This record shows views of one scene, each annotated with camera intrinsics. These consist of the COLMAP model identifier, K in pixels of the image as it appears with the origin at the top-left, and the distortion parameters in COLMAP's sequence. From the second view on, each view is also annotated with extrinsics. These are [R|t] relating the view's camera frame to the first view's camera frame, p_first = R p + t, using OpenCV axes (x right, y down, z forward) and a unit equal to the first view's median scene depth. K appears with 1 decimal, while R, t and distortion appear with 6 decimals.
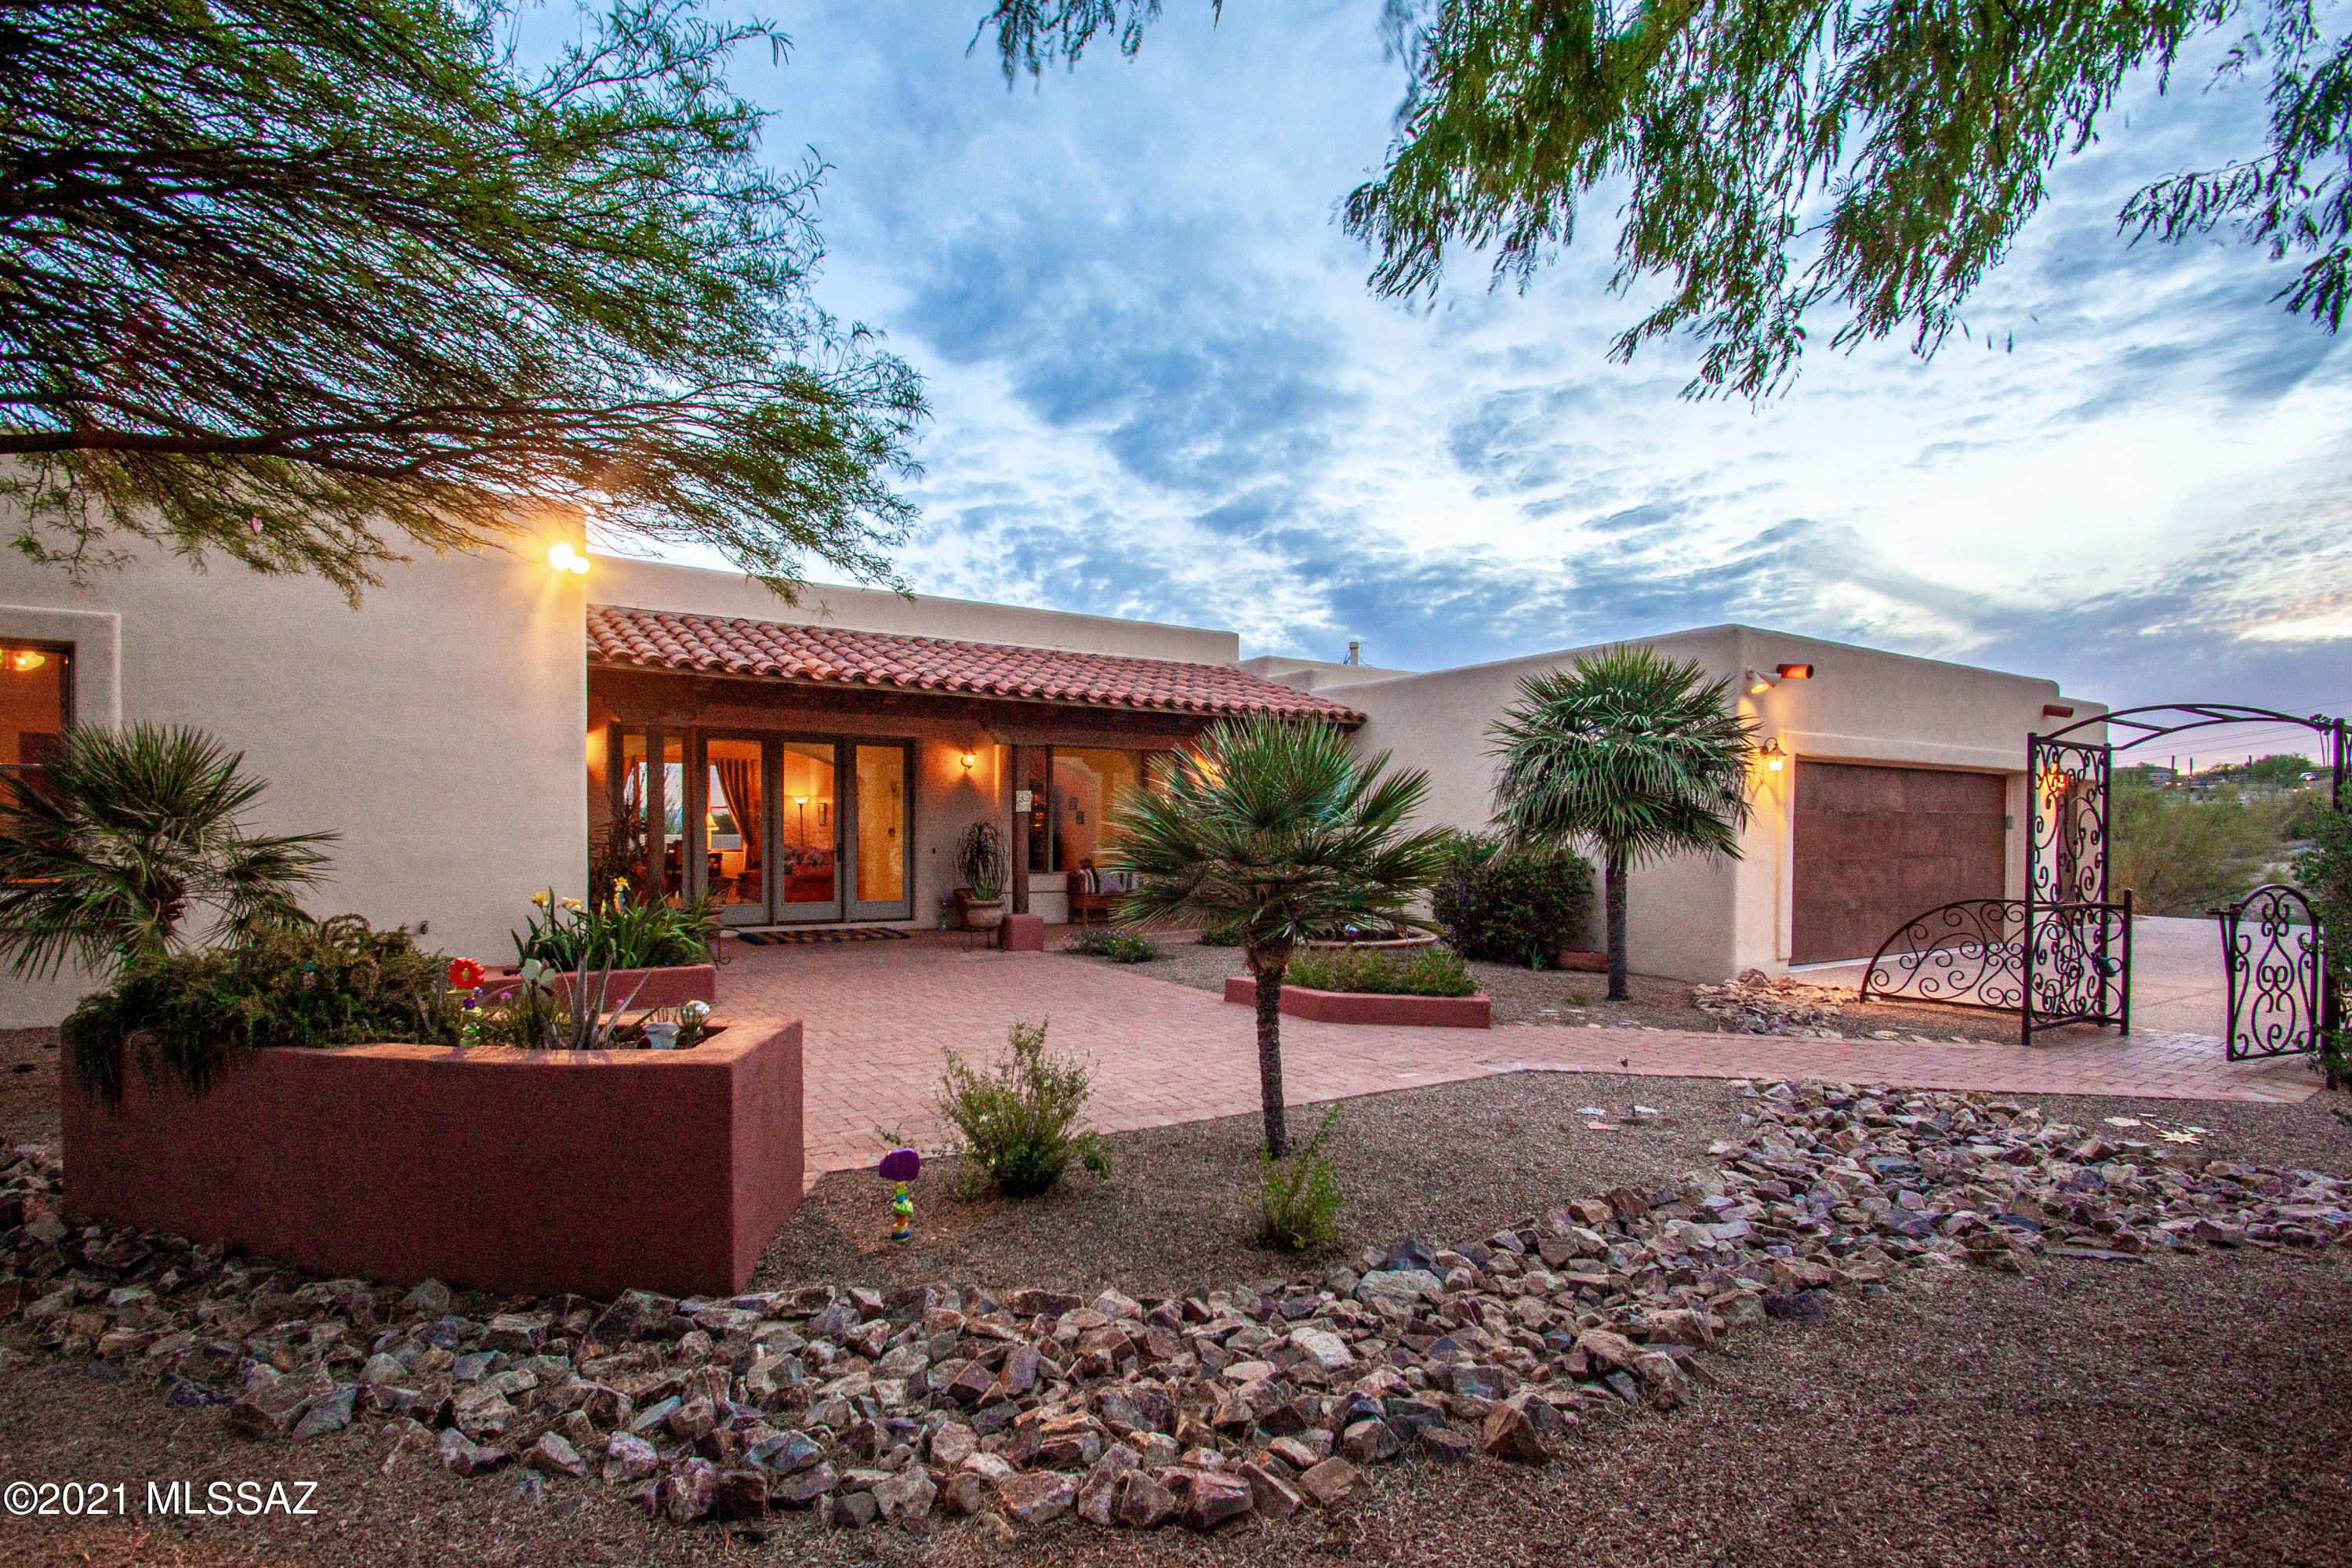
lens RADIAL K [[1098.3, 0, 1139.4], [0, 1098.3, 817.2], [0, 0, 1]] dist [0.014861, -0.018244]
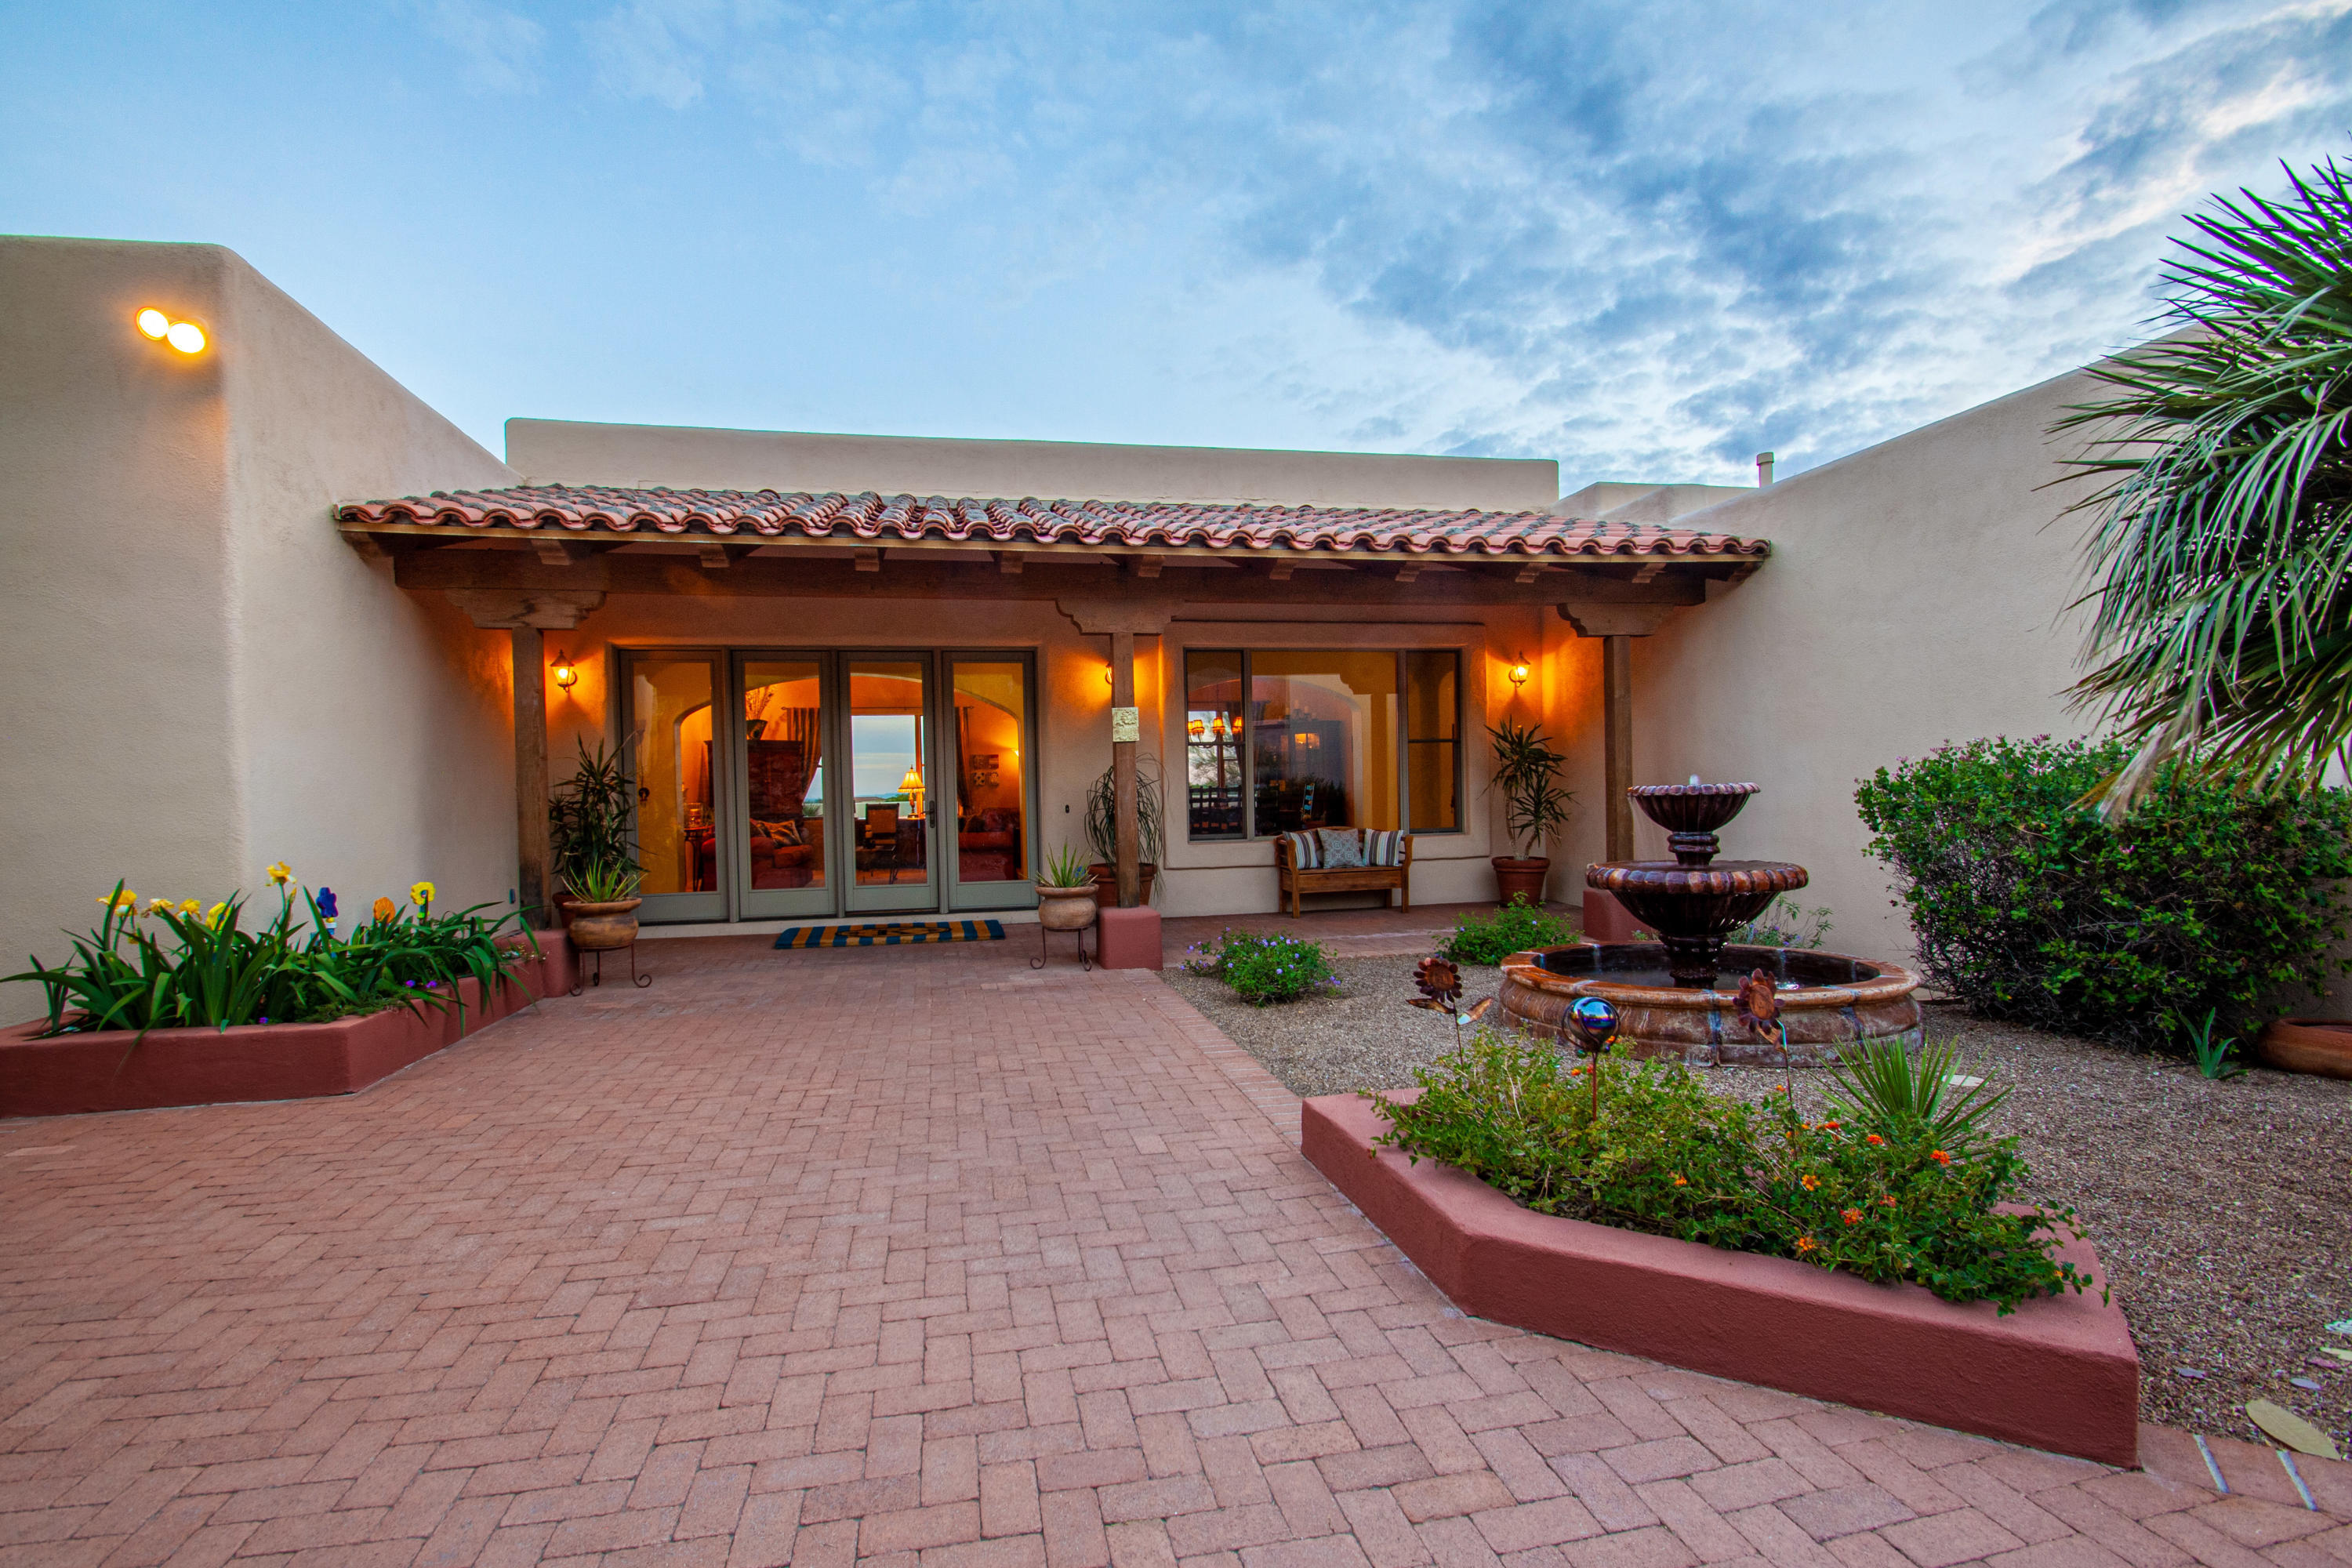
lens RADIAL K [[1098.3, 0, 1139.4], [0, 1098.3, 817.2], [0, 0, 1]] dist [0.014861, -0.018244]
pose [[0.933309, -0.021875, -0.358406, 0.123723], [0.034882, 0.998945, 0.029864, 0.018570], [0.357375, -0.040375, 0.933088, 0.428339]]
